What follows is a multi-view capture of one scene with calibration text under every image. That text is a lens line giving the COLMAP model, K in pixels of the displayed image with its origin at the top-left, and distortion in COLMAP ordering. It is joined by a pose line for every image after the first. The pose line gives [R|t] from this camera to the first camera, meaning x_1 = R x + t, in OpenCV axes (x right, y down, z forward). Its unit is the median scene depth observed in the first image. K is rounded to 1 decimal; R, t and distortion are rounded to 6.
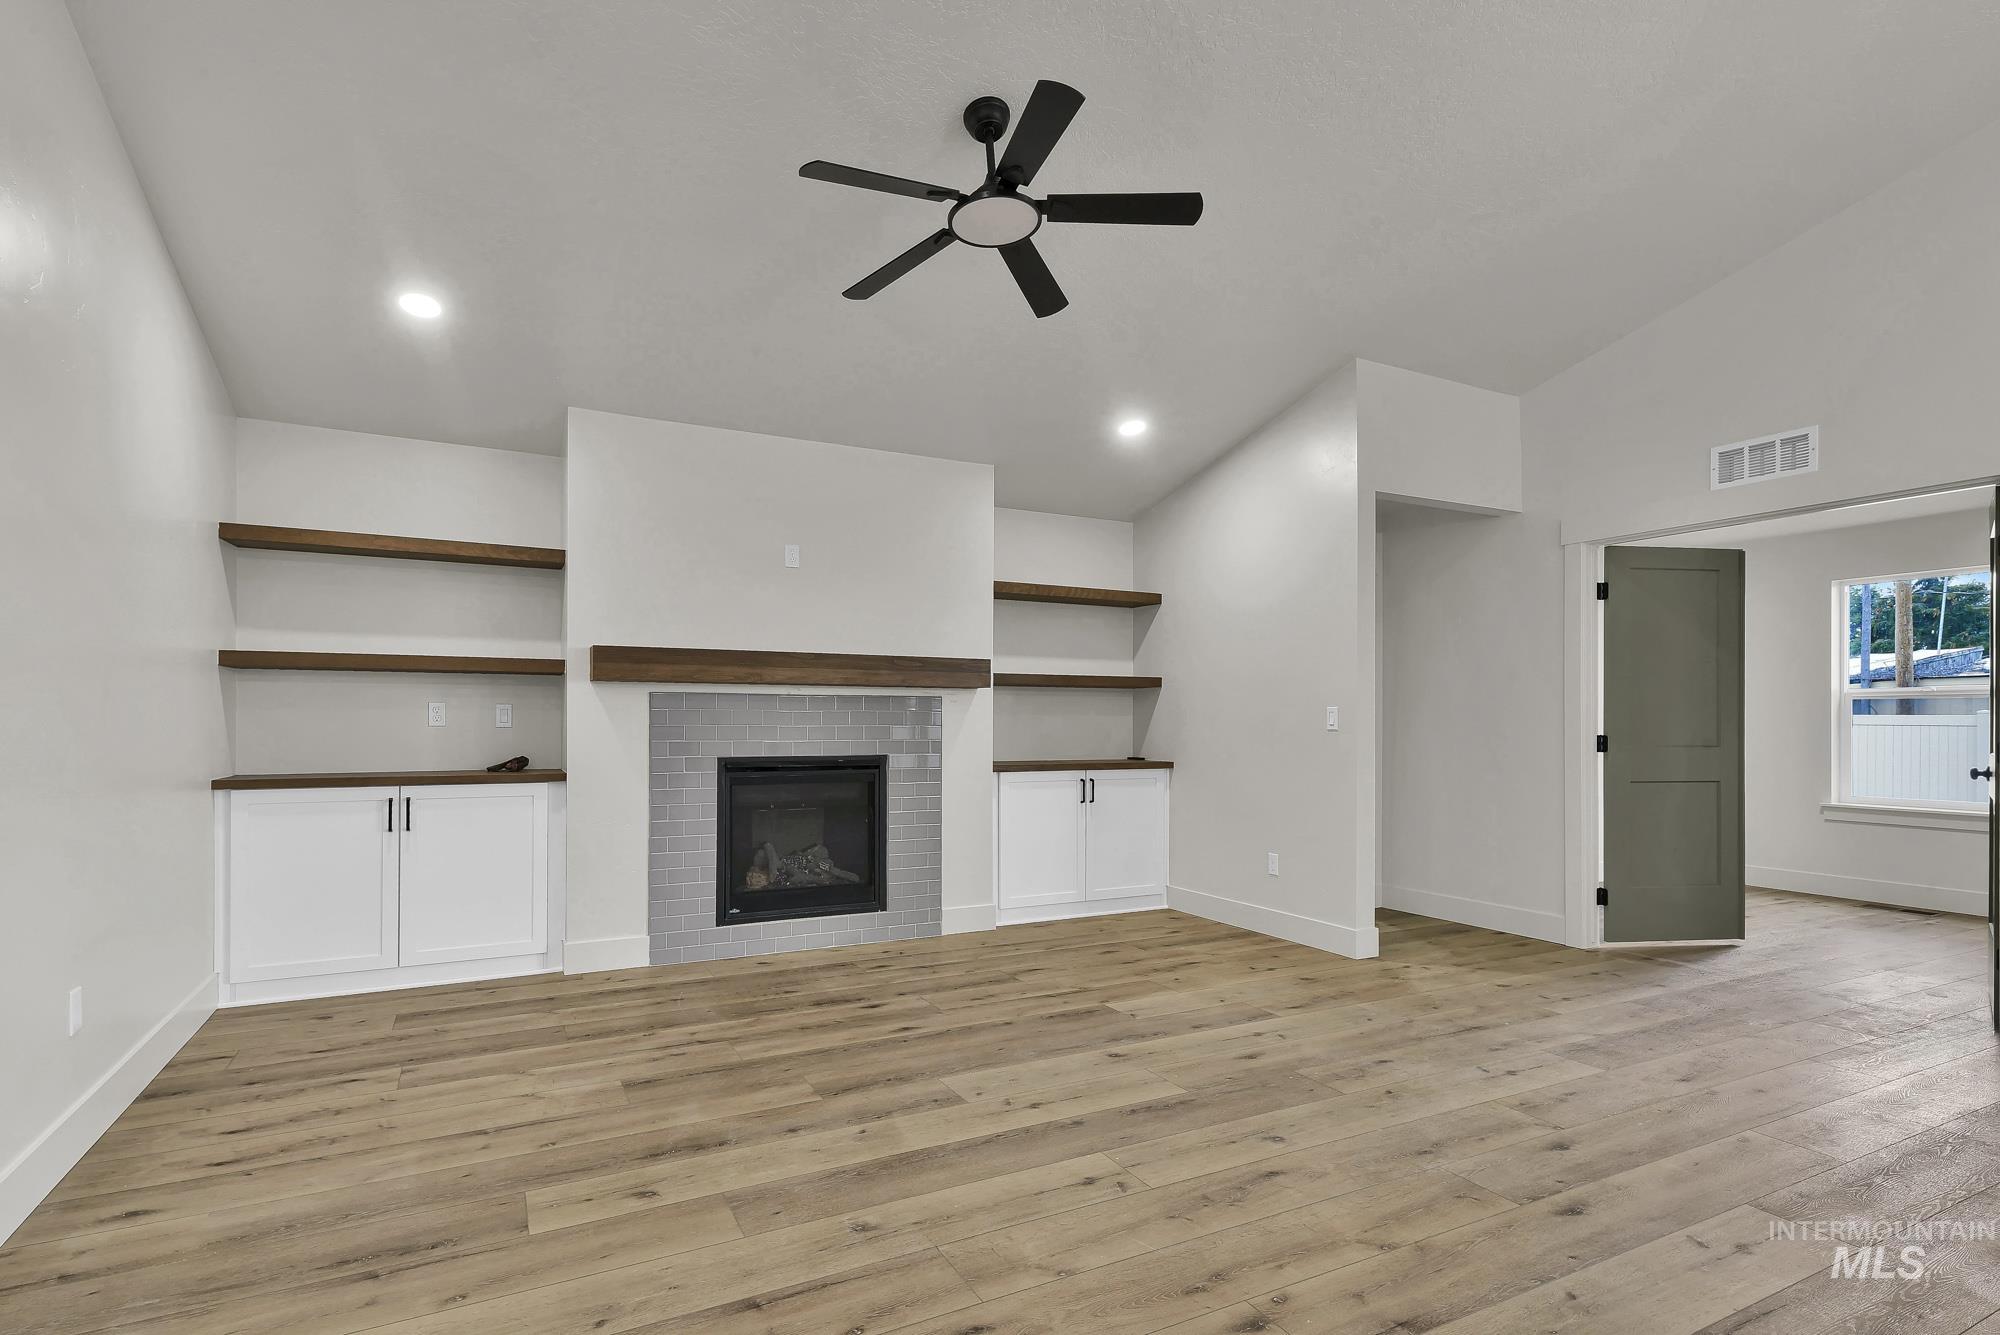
lens RADIAL K [[983.8, 0, 992.0], [0, 983.8, 728.6], [0, 0, 1]] dist [0.005500, 0.000450]
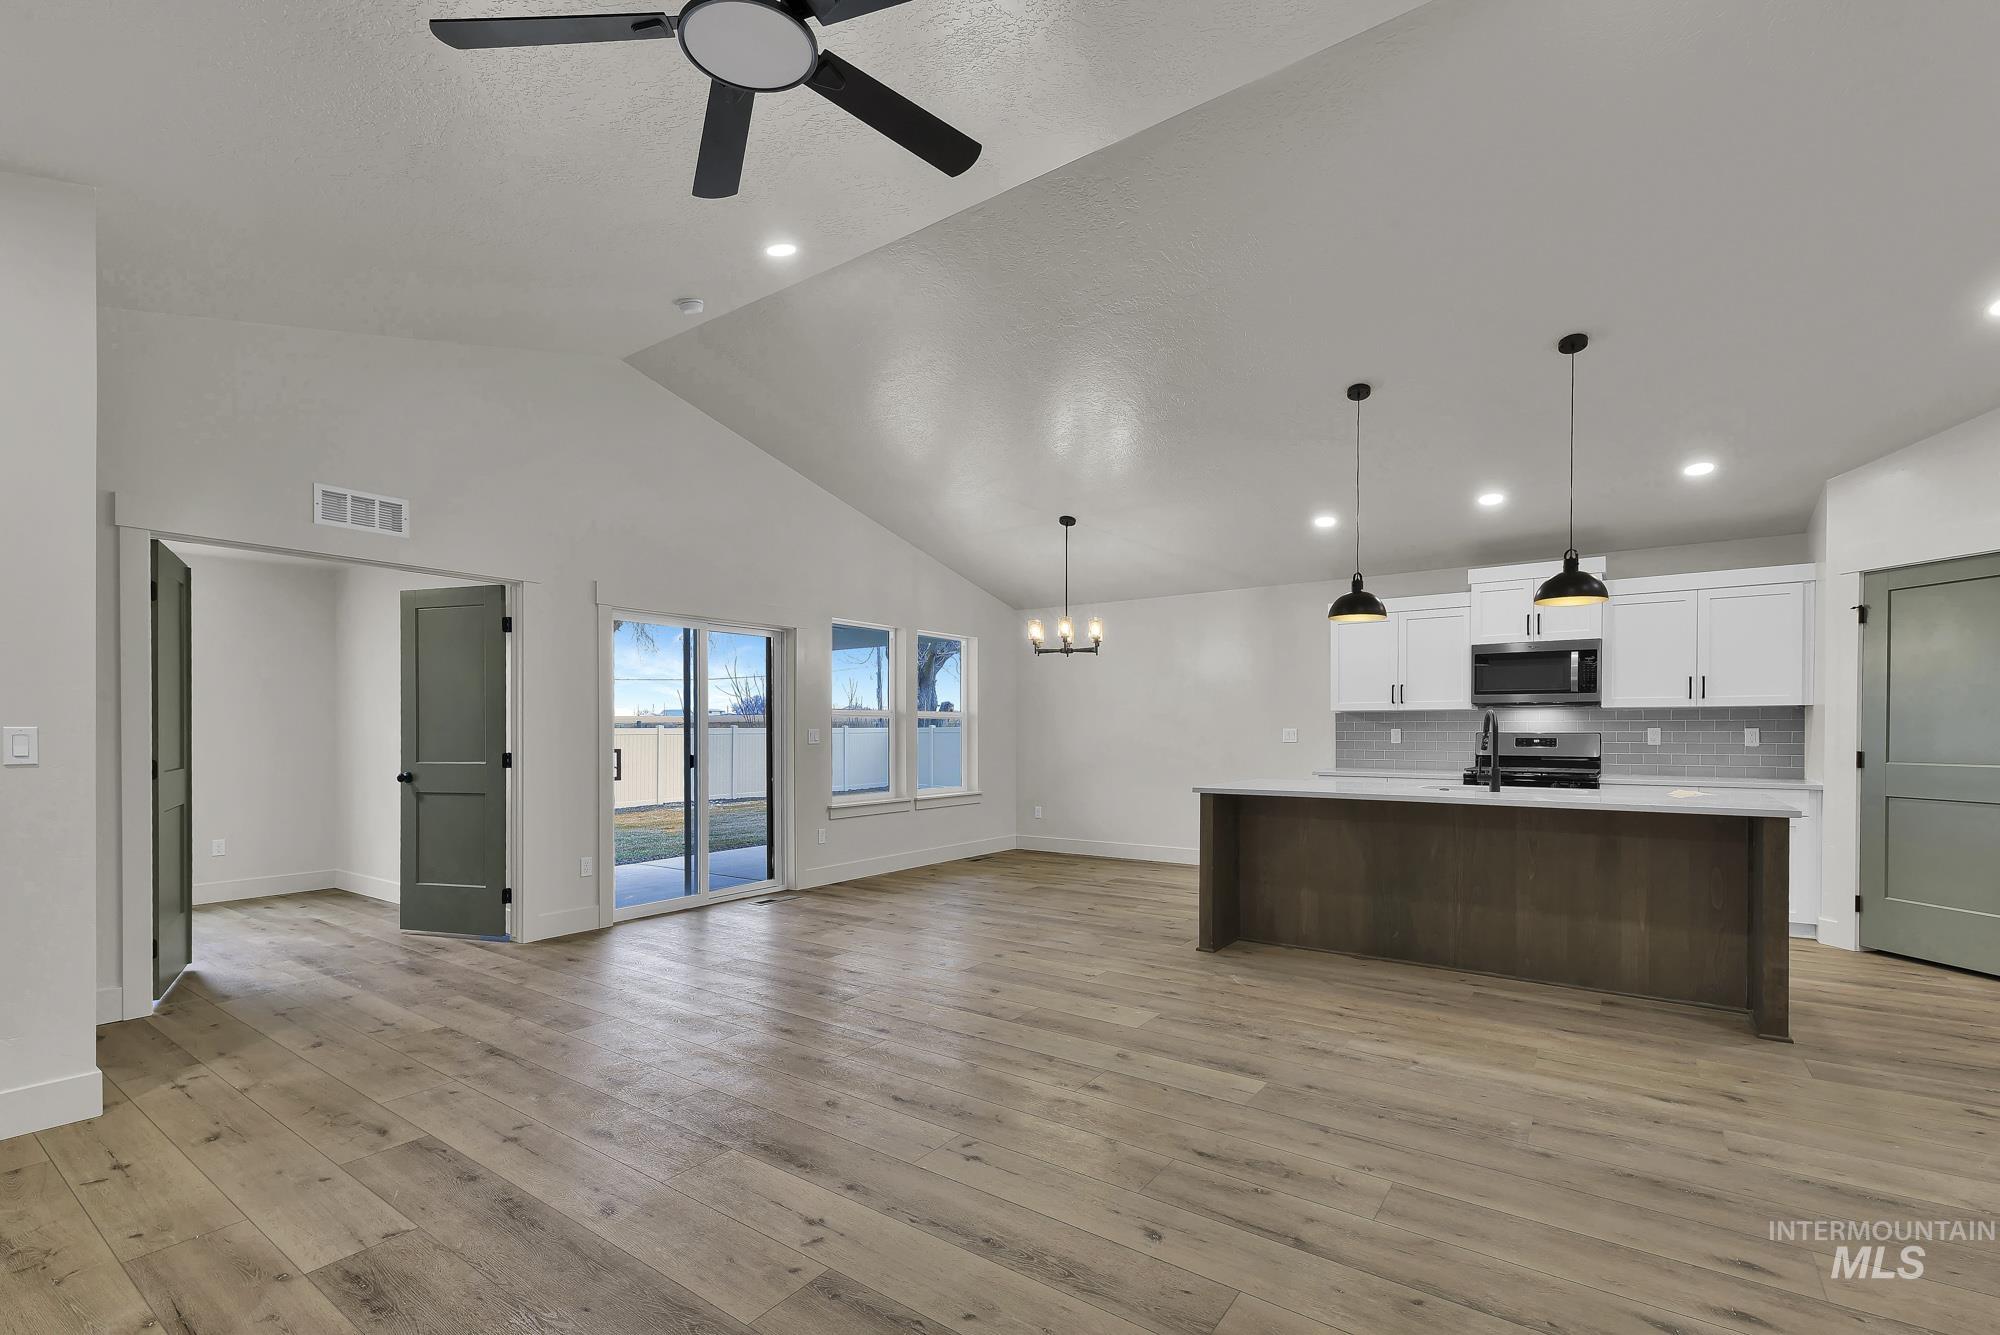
lens RADIAL K [[878.5, 0, 1002.8], [0, 878.5, 731.0], [0, 0, 1]] dist [0.001803, -0.000114]
pose [[-0.457454, -0.001839, 0.889231, -0.425177], [0.006566, 0.999964, 0.005446, -0.018671], [-0.889209, 0.008330, -0.457425, 0.746807]]
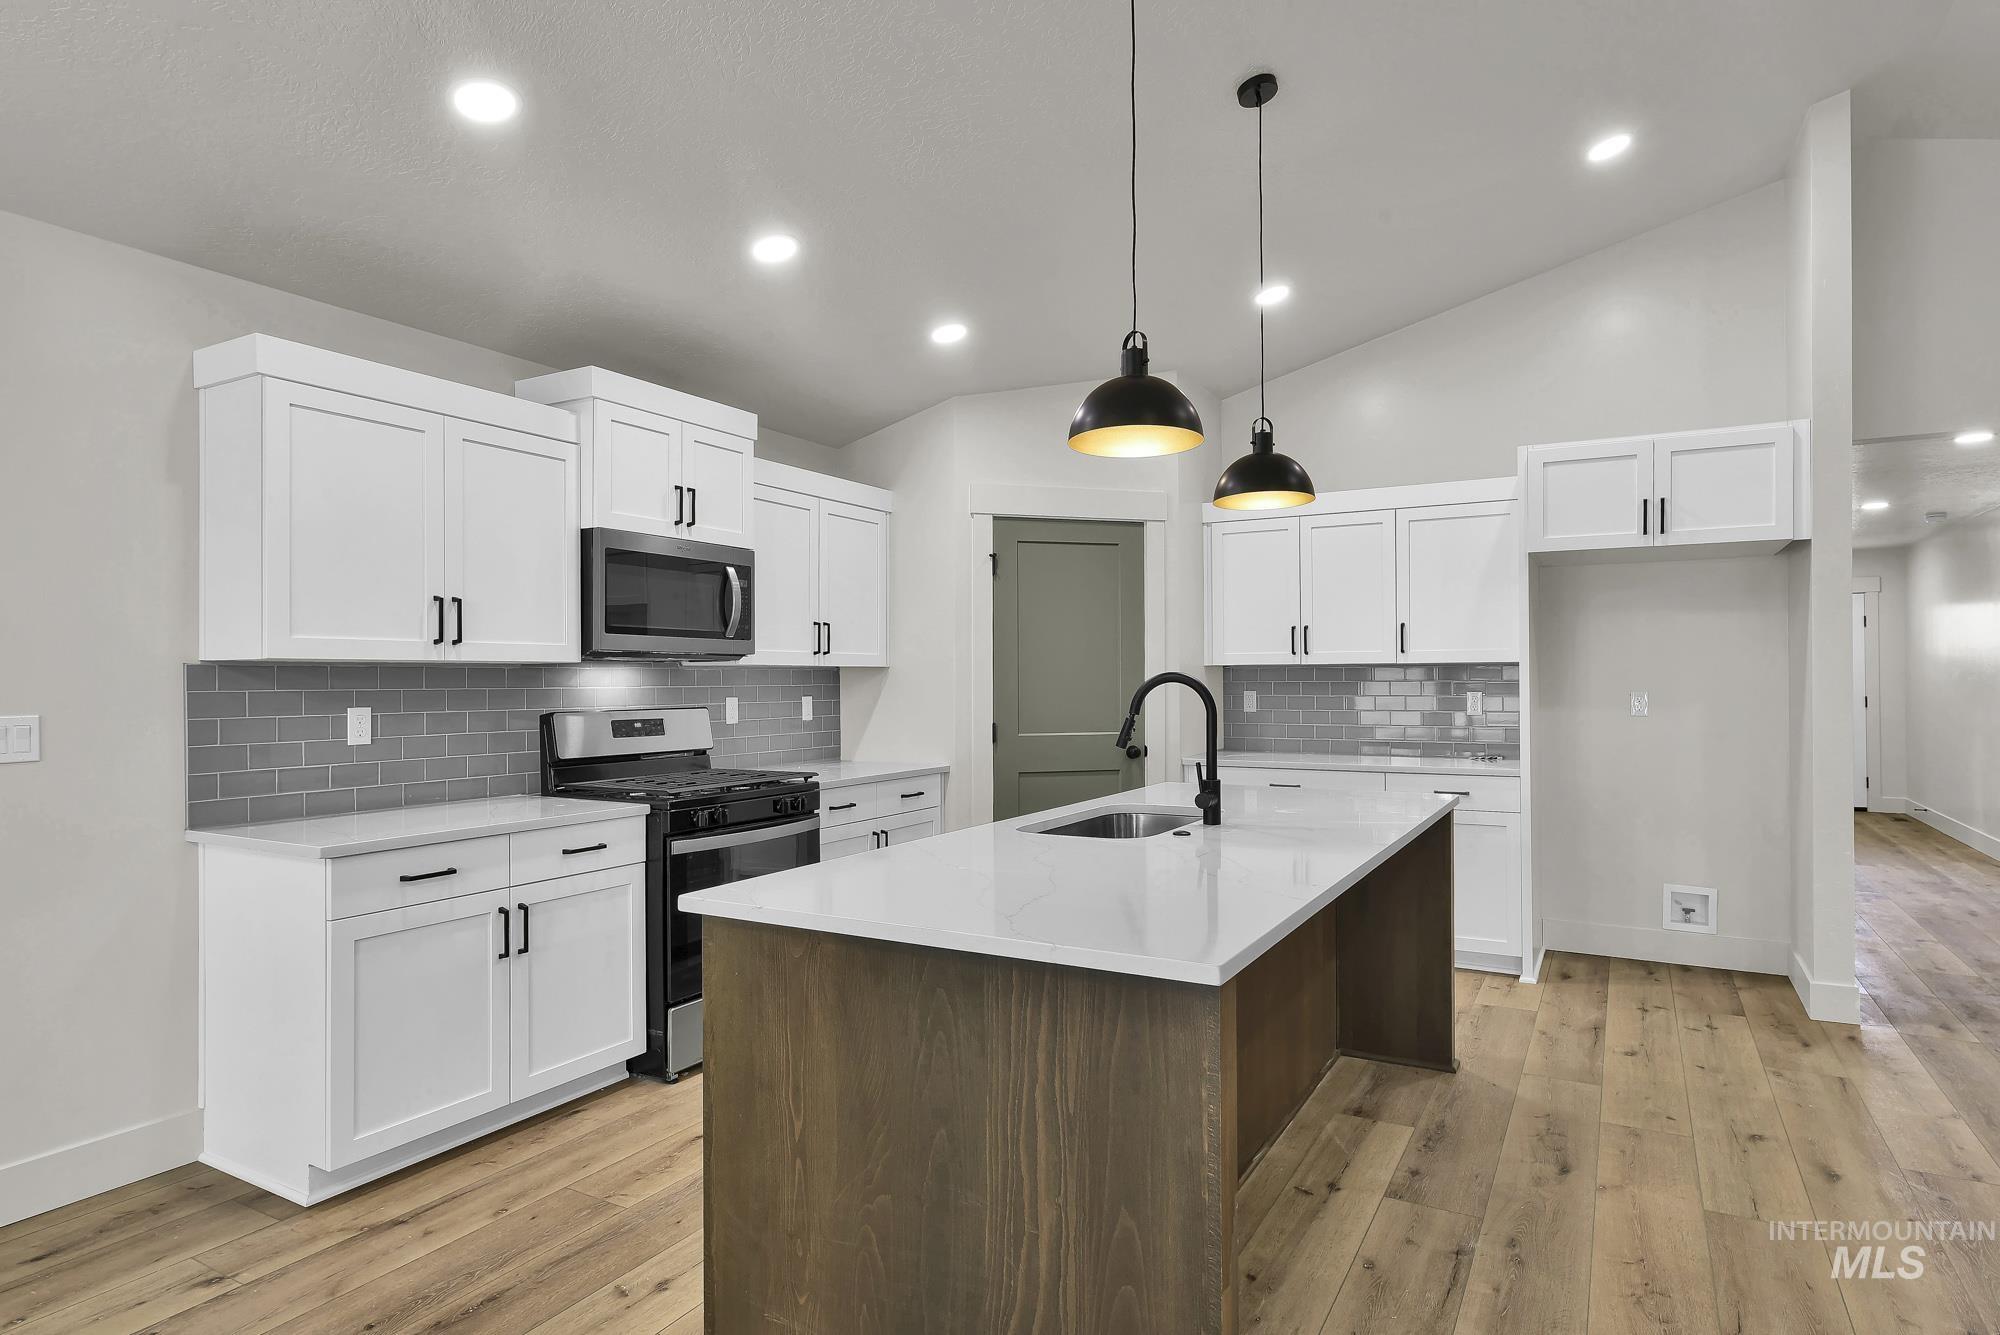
lens RADIAL K [[1088.2, 0, 999.8], [0, 1088.2, 674.5], [0, 0, 1]] dist [-0.001152, 0.000701]
pose [[-0.840285, 0.000456, -0.542145, 0.619111], [0.000588, 1.000000, -0.000071, -0.031279], [0.542145, -0.000378, -0.840285, 0.312677]]
